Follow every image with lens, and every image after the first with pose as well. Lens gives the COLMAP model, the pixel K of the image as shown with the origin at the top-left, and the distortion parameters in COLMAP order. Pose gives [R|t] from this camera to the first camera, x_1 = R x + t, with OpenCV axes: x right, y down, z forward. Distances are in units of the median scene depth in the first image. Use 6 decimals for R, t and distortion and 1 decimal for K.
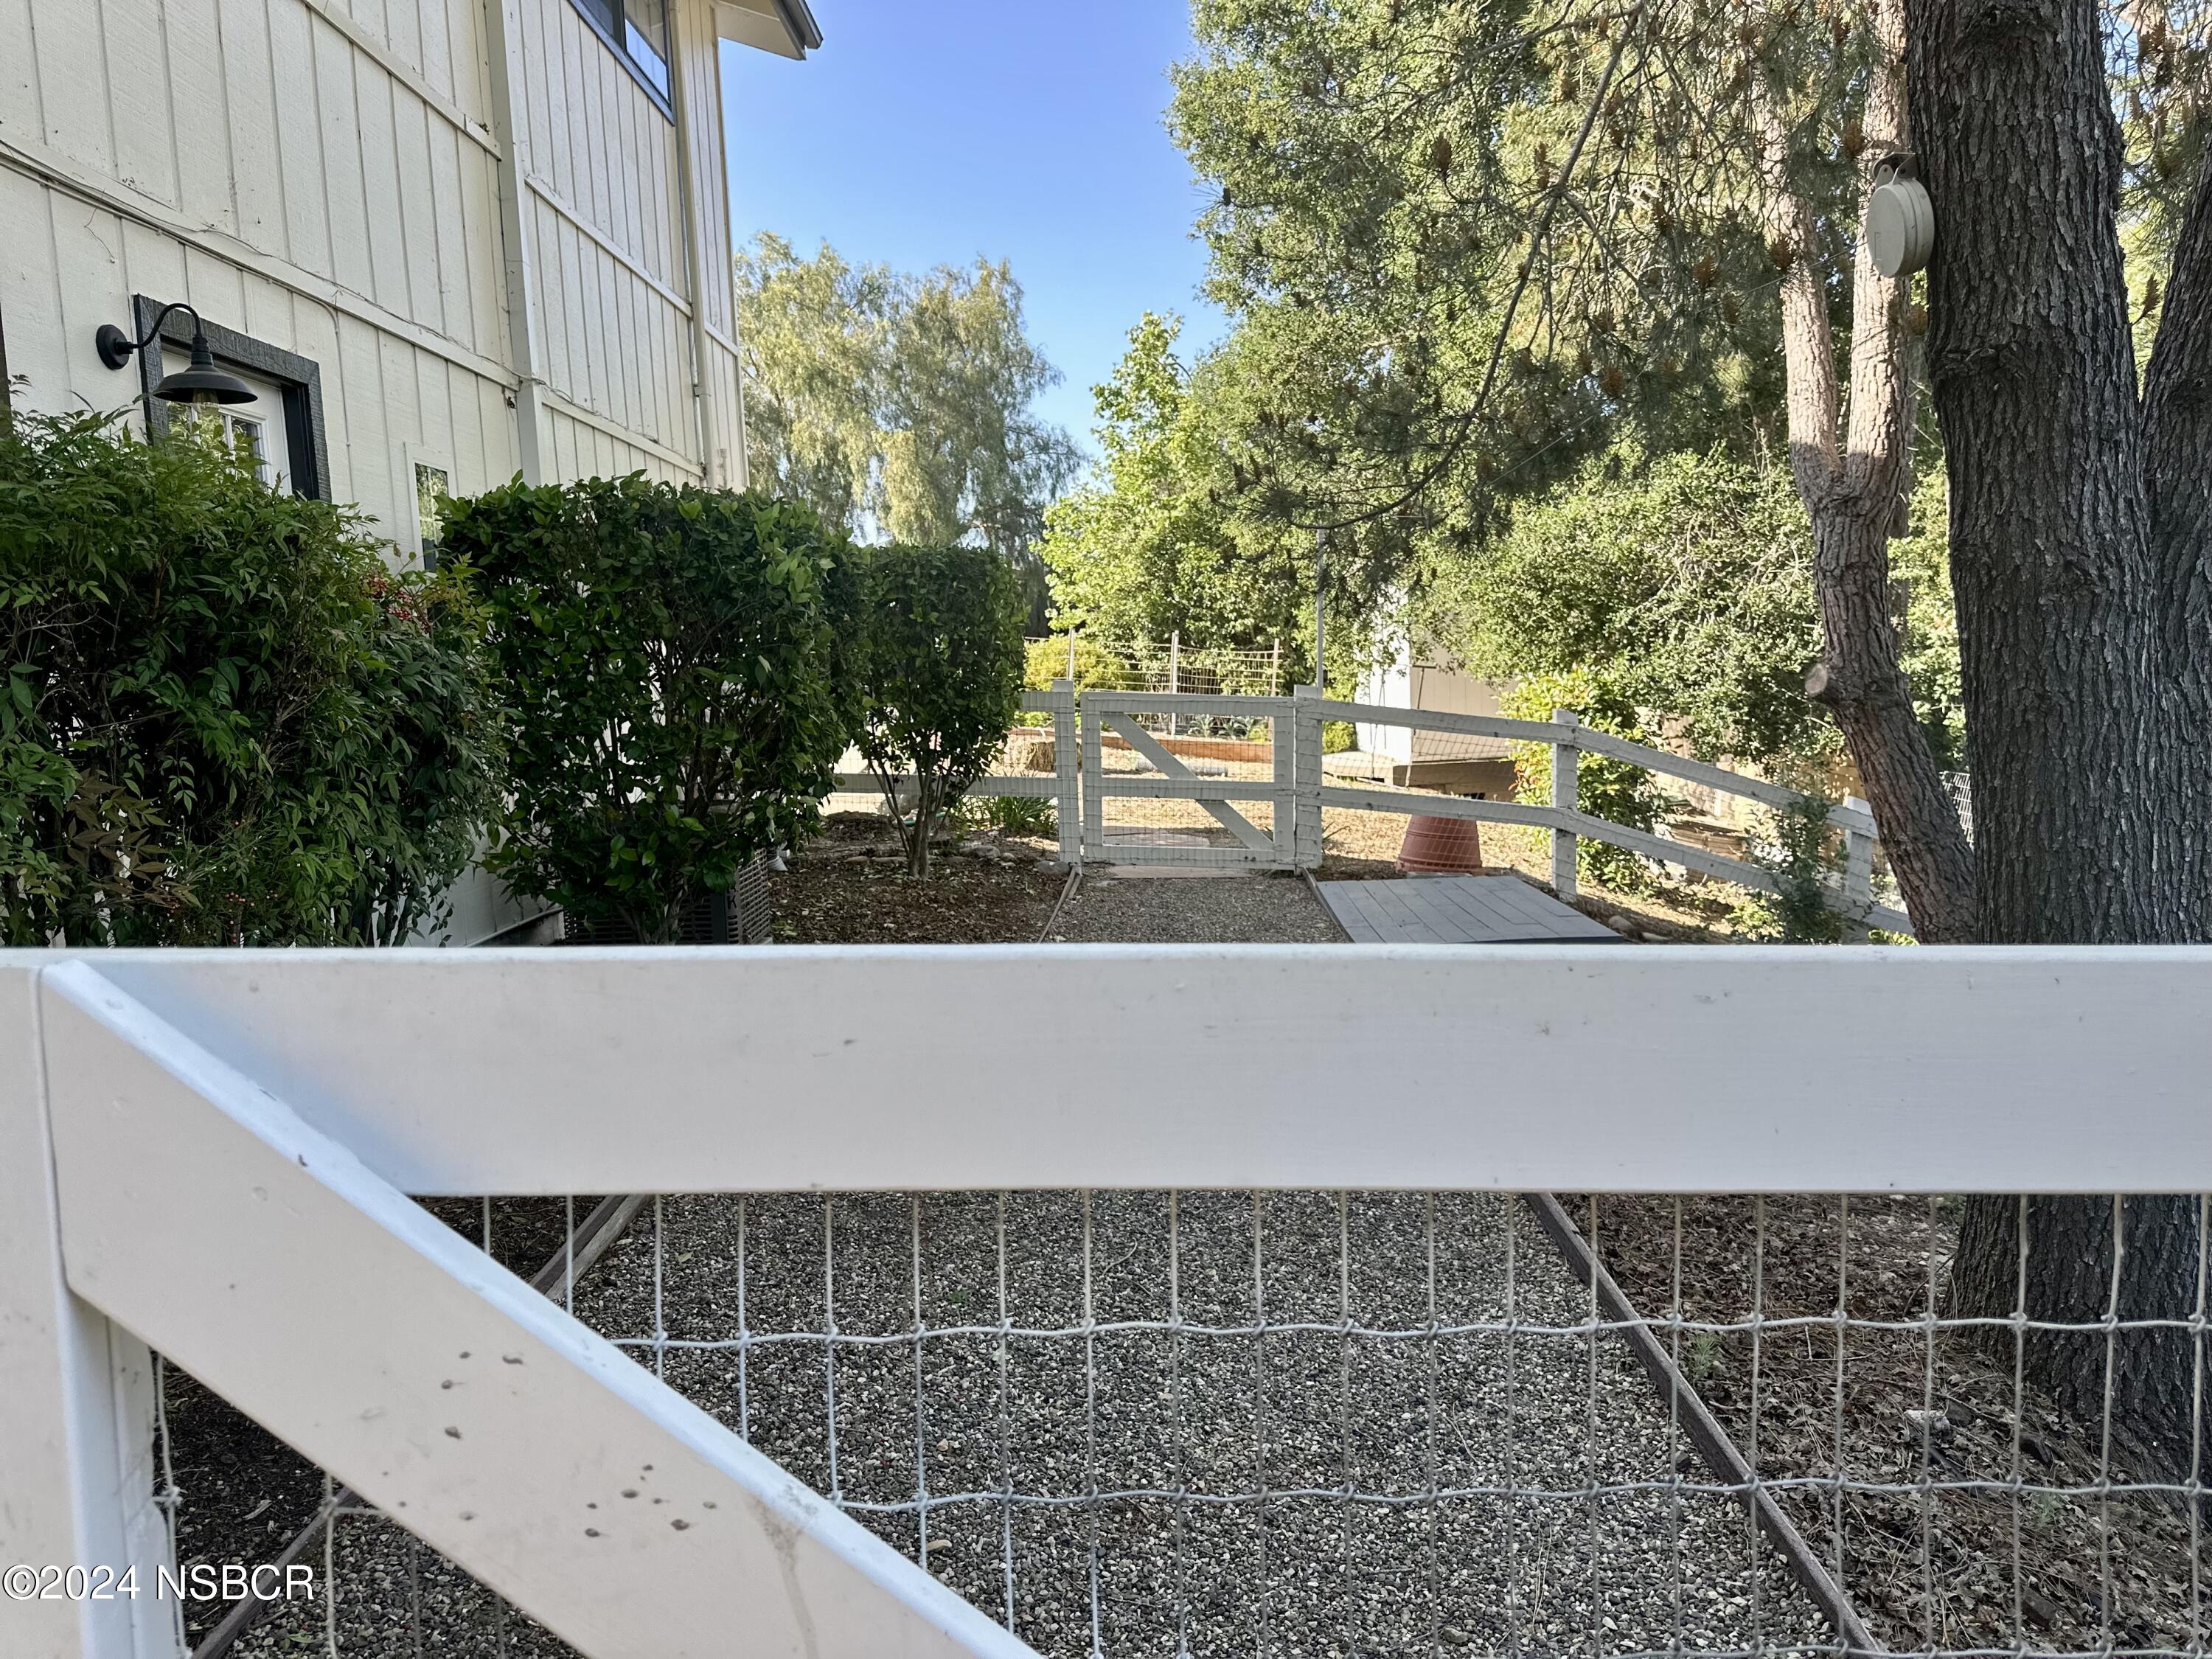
lens RADIAL K [[1541.2, 0, 1098.8], [0, 1541.2, 852.1], [0, 0, 1]] dist [0.038305, -0.053977]
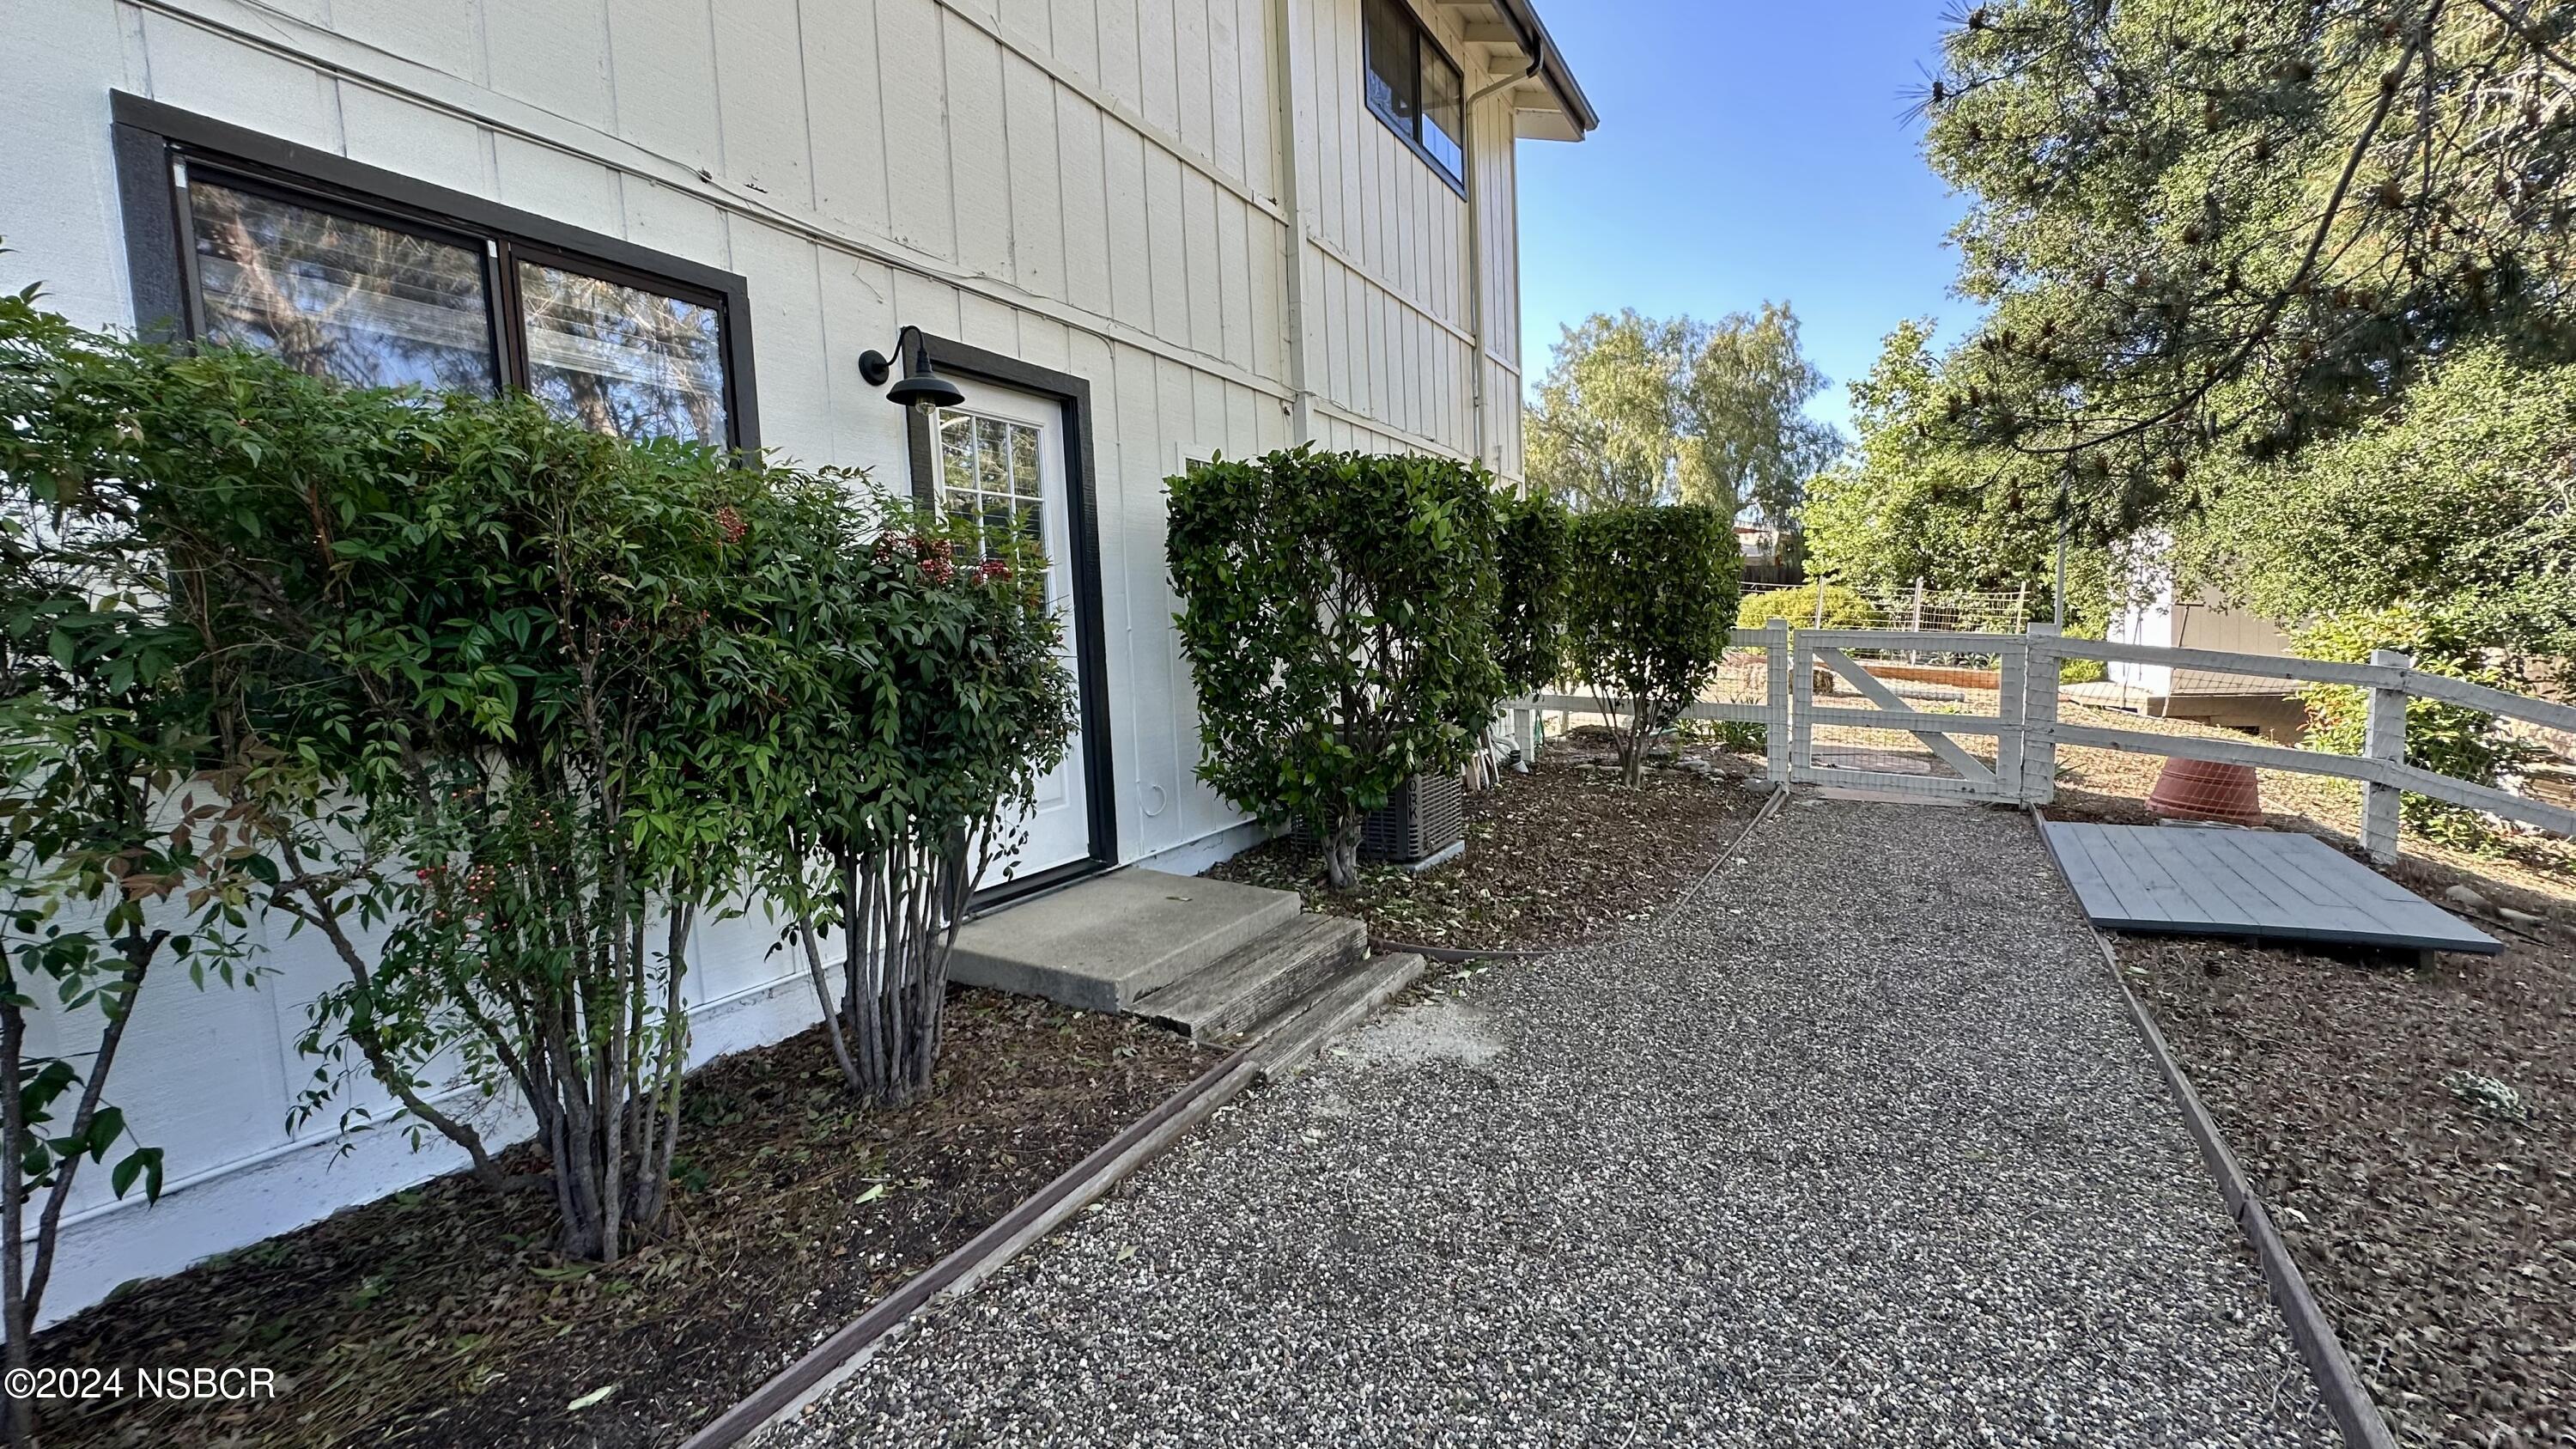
lens RADIAL K [[1011.4, 0, 1288.8], [0, 1011.4, 713.6], [0, 0, 1]] dist [-0.008154, -0.000313]
pose [[0.868428, 0.041088, -0.494110, 0.027014], [-0.049927, 0.998742, -0.004699, -0.017155], [0.493295, 0.028750, 0.869387, 0.144366]]
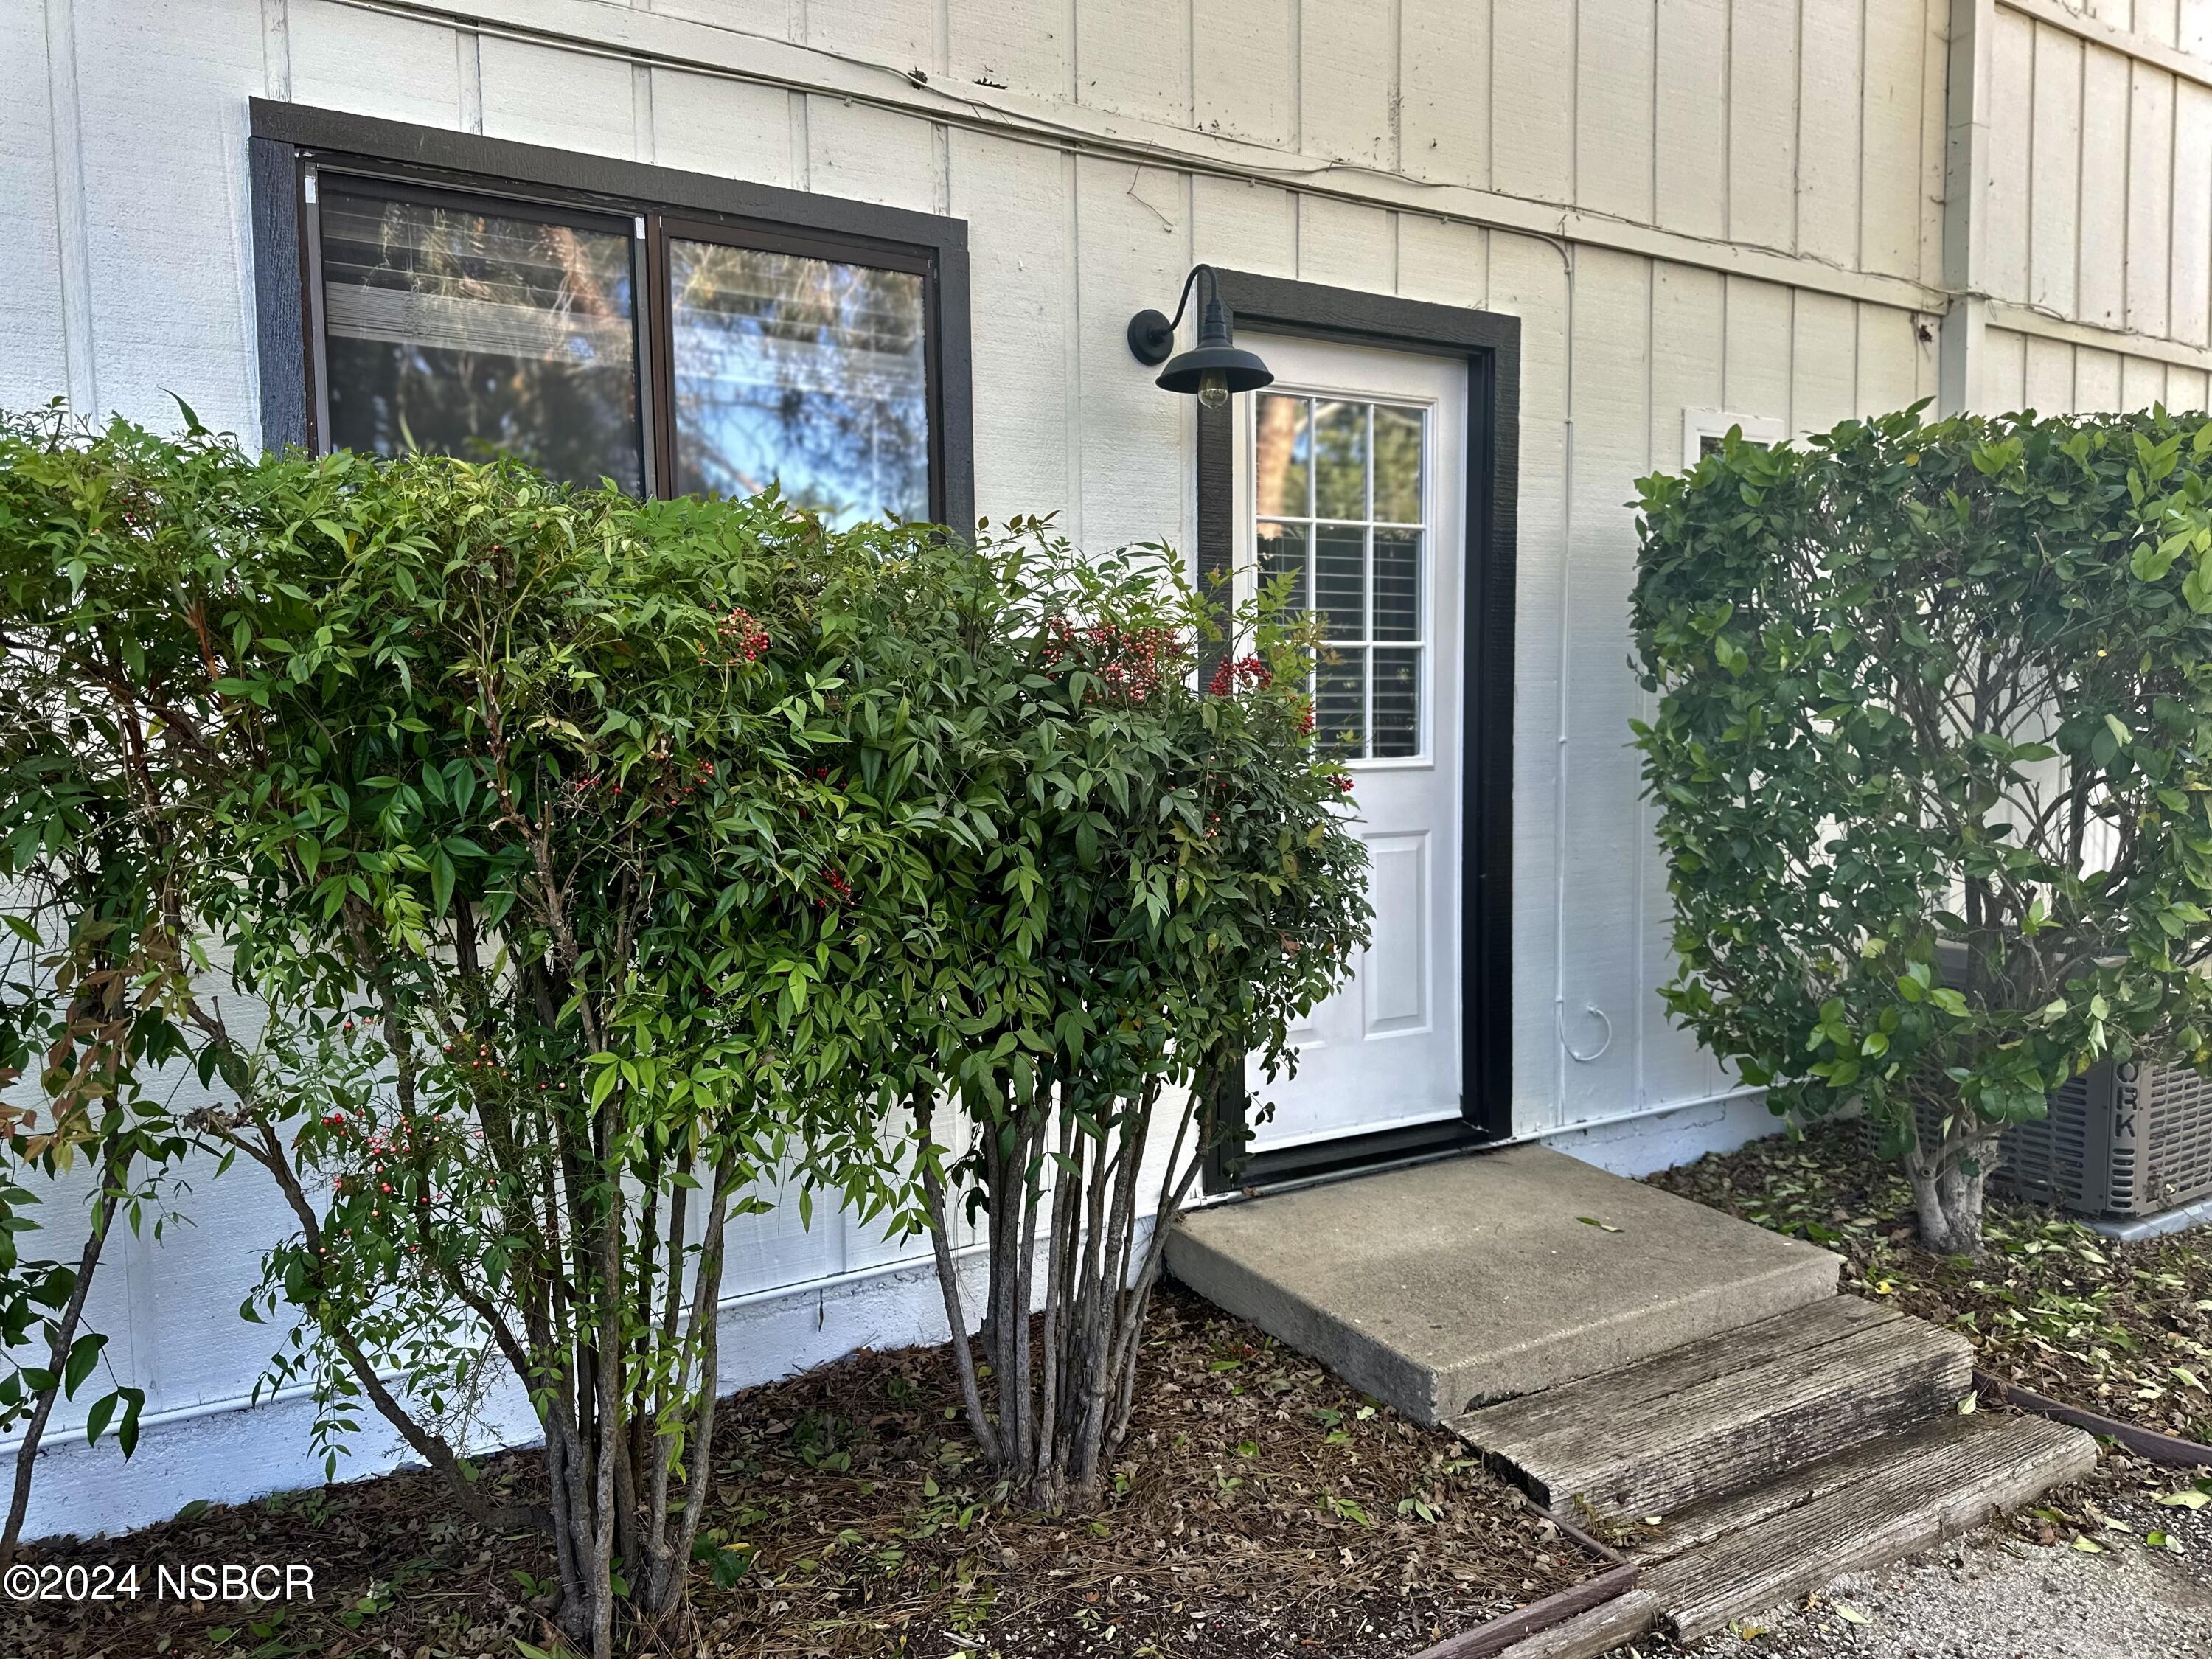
lens RADIAL K [[1541.2, 0, 1107.5], [0, 1541.2, 840.9], [0, 0, 1]] dist [0.038305, -0.053977]
pose [[0.510942, 0.099980, -0.853781, 0.027008], [-0.108817, 0.992746, 0.051133, -0.031080], [0.852700, 0.066780, 0.518115, 0.181288]]
